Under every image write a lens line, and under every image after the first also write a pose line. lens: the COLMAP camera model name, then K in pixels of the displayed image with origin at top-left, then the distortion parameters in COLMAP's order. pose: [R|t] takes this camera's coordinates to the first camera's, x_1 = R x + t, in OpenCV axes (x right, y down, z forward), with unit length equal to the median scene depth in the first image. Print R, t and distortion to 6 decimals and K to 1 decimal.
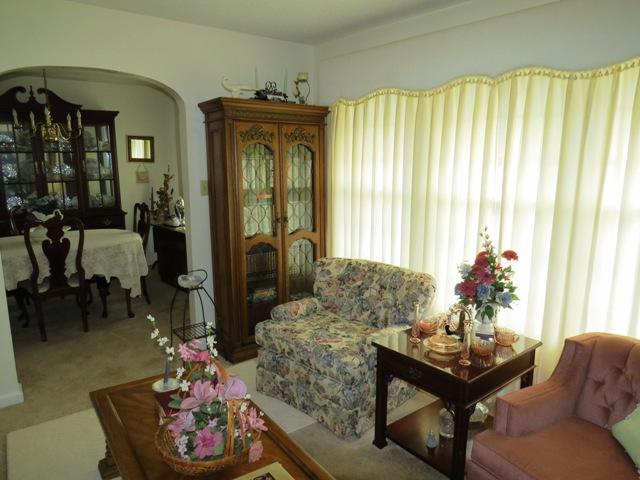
lens RADIAL K [[458.6, 0, 318.3], [0, 458.6, 241.7], [0, 0, 1]] dist [-0.013186, 0.001493]
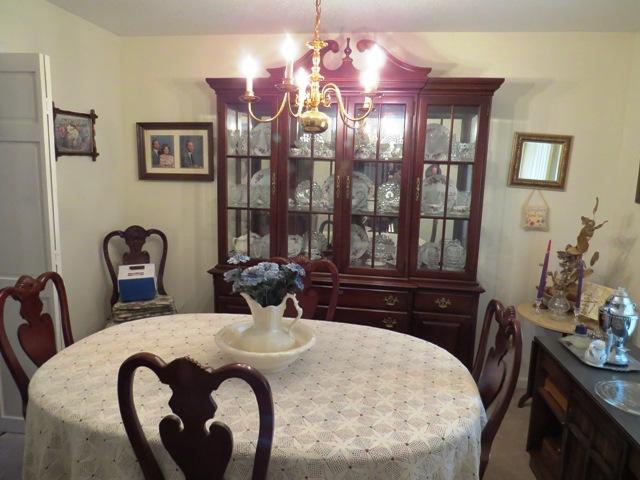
lens RADIAL K [[458.6, 0, 318.8], [0, 458.6, 238.6], [0, 0, 1]] dist [-0.013186, 0.001493]
pose [[0.672787, 0.145002, -0.725488, -0.180088], [-0.174822, 0.983994, 0.034546, -0.095849], [0.718885, 0.103589, 0.687367, 0.498822]]
